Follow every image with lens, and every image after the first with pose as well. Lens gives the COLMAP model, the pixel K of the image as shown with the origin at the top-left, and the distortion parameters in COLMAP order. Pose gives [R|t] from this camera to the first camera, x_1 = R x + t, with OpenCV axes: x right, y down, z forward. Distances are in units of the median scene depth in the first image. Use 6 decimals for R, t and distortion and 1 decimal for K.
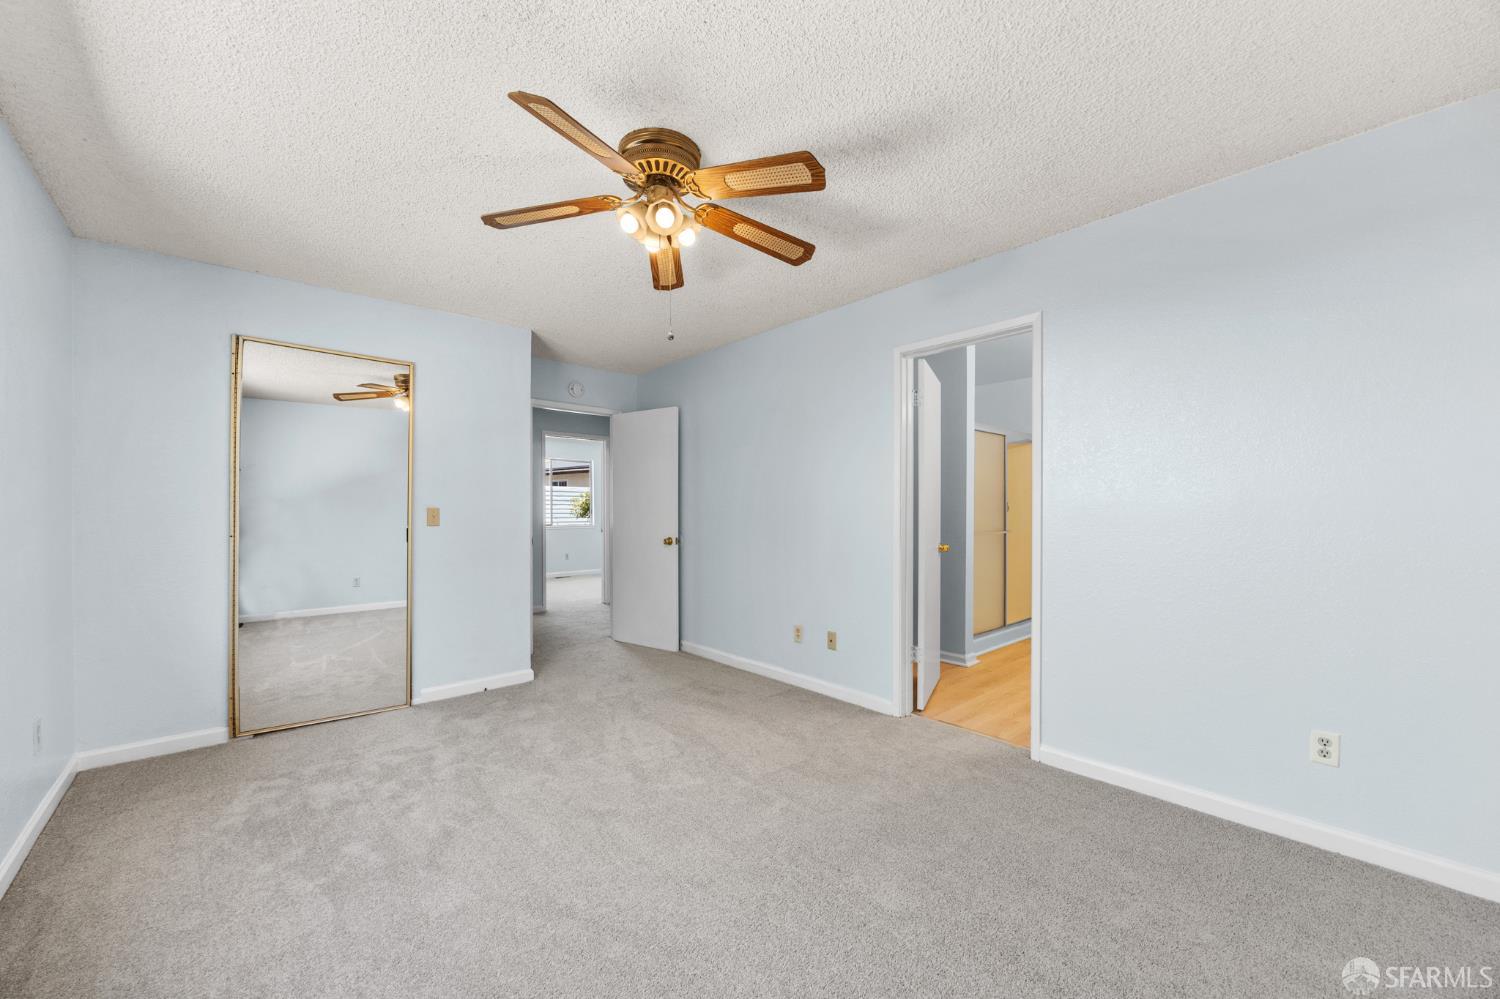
lens RADIAL K [[566.0, 0, 750.8], [0, 566.0, 494.9], [0, 0, 1]] dist [-0.002394, 0.000152]
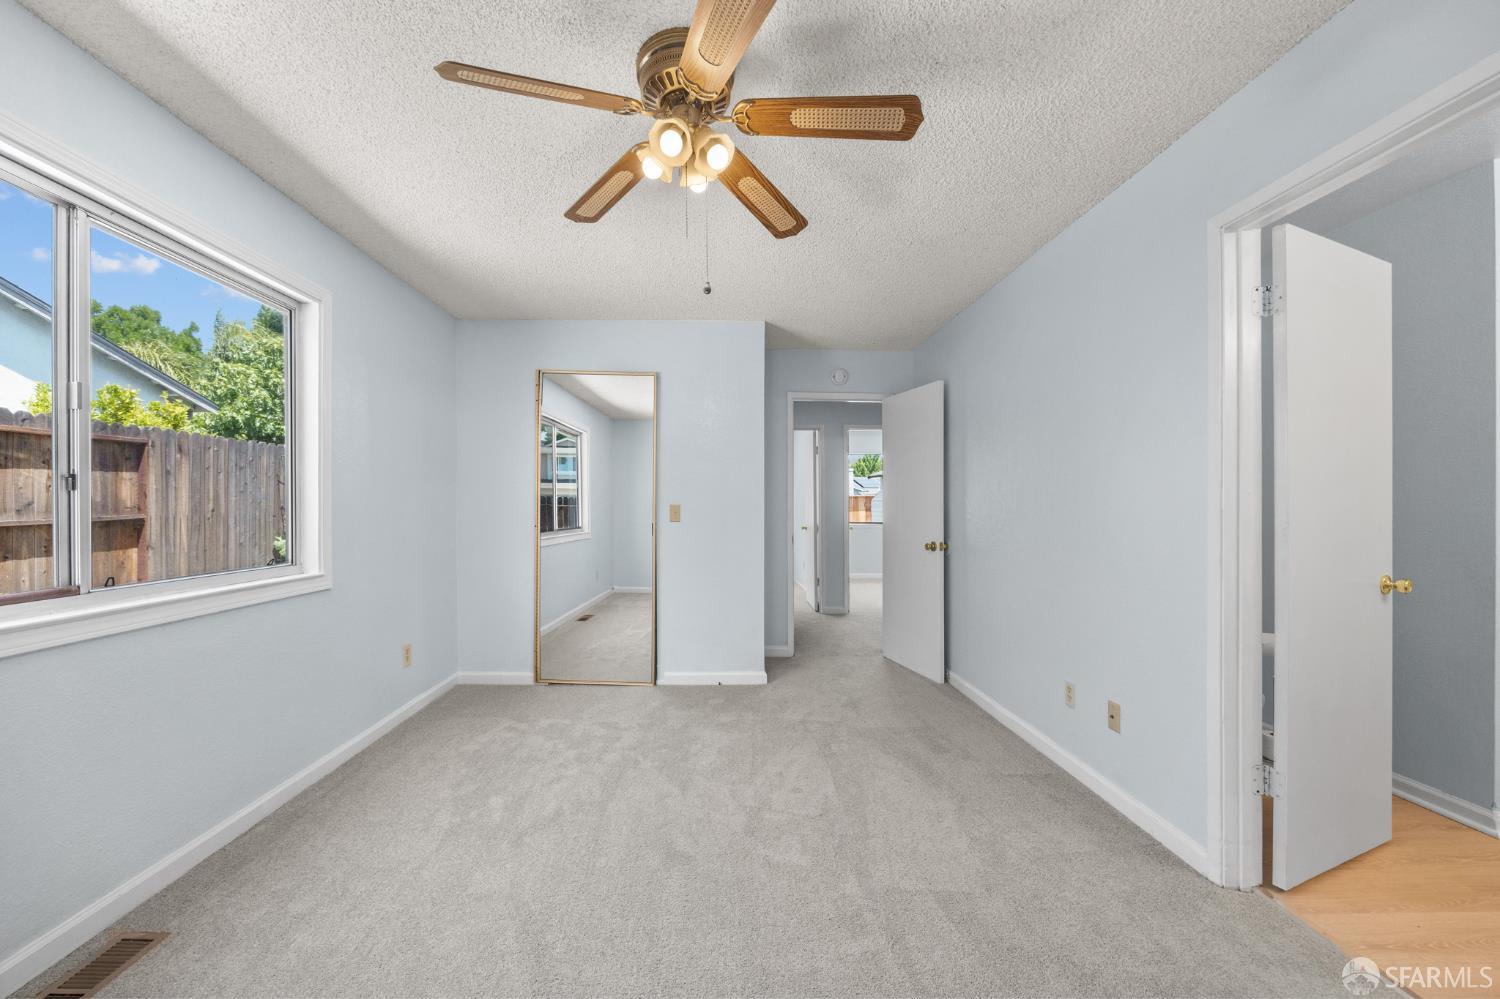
lens RADIAL K [[581.3, 0, 746.6], [0, 581.3, 492.9], [0, 0, 1]] dist [-0.002009, 0.000312]
pose [[0.760364, -0.011121, -0.649402, 0.282617], [0.011086, 0.999930, -0.004144, 0.007493], [0.649403, -0.004049, 0.760434, 0.271390]]
